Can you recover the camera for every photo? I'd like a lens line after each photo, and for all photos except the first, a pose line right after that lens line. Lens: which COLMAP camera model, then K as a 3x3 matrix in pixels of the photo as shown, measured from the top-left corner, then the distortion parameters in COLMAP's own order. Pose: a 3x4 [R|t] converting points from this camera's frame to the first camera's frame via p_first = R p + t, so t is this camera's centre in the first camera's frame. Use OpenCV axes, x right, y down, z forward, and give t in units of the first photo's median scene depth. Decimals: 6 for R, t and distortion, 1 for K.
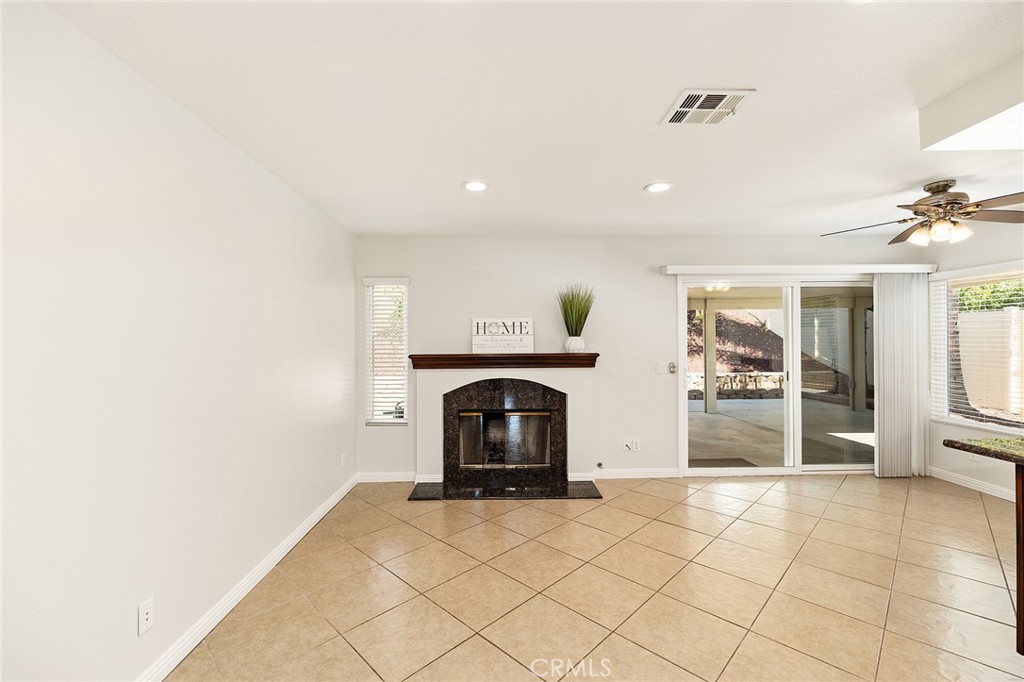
lens RADIAL K [[436.2, 0, 506.5], [0, 436.2, 341.6], [0, 0, 1]] dist [0.005456, 0.000179]
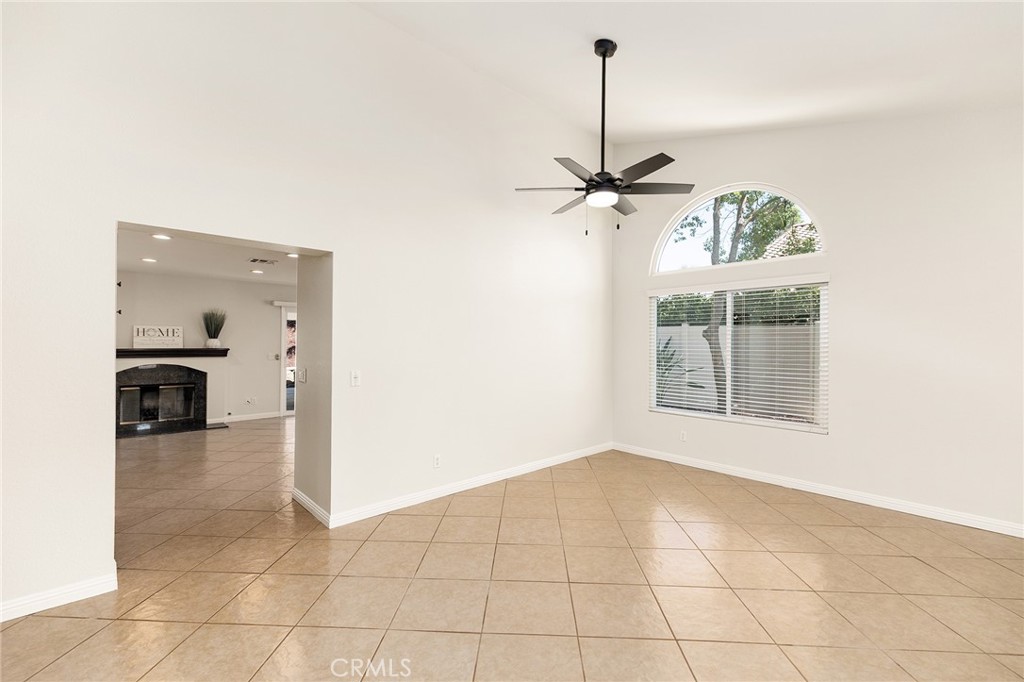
lens RADIAL K [[436.2, 0, 507.2], [0, 436.2, 340.5], [0, 0, 1]] dist [0.005456, 0.000179]
pose [[0.746616, 0.016831, 0.665042, -0.119645], [-0.009753, 0.999849, -0.014355, 0.008854], [-0.665184, 0.004232, 0.746668, -1.017337]]
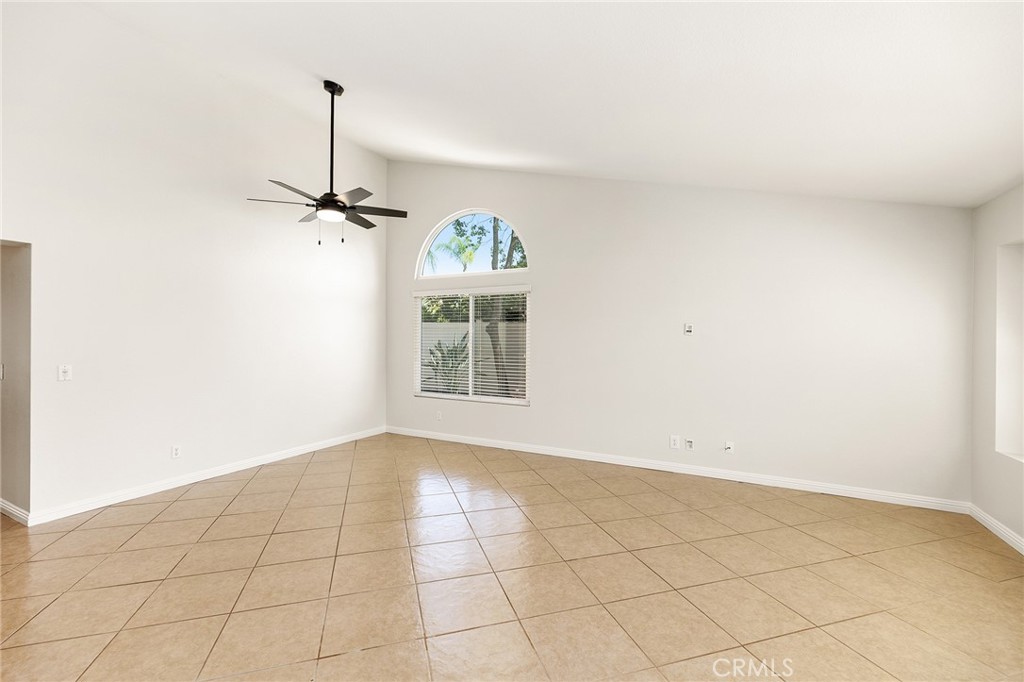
lens RADIAL K [[436.2, 0, 502.3], [0, 436.2, 340.1], [0, 0, 1]] dist [0.005456, 0.000179]
pose [[0.477797, 0.005800, 0.878451, -0.108141], [-0.007628, 0.999968, -0.002453, 0.002684], [-0.878437, -0.005529, 0.477826, -1.542691]]
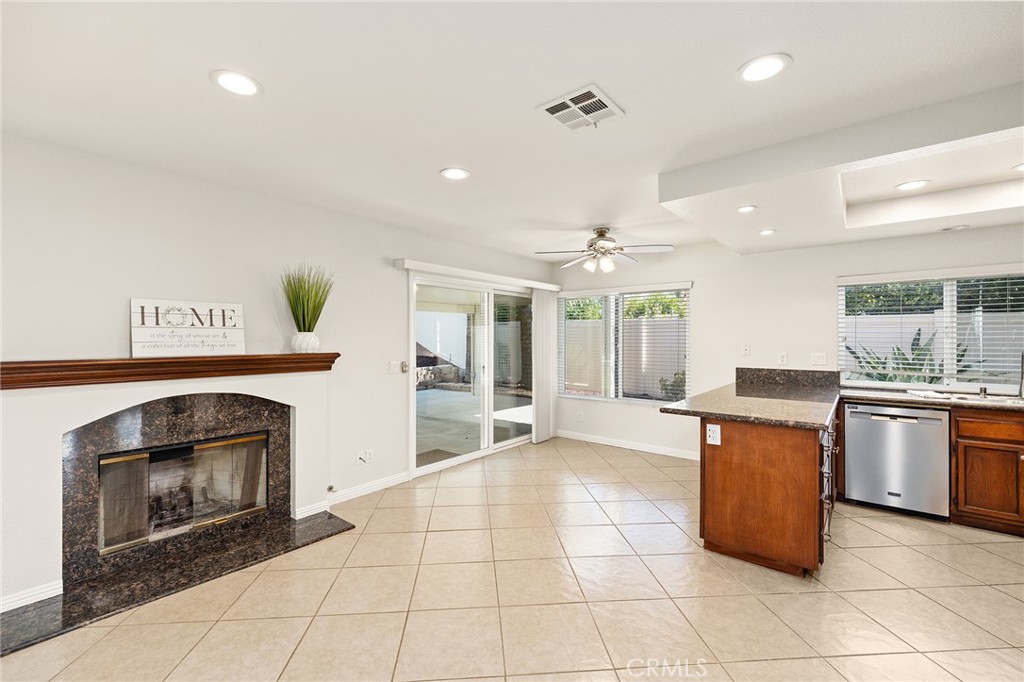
lens RADIAL K [[436.2, 0, 507.3], [0, 436.2, 342.0], [0, 0, 1]] dist [0.005456, 0.000179]
pose [[0.651890, 0.002191, 0.758310, -0.197283], [-0.005579, 0.999983, 0.001907, 0.002395], [-0.758293, -0.005474, 0.651891, 0.212784]]
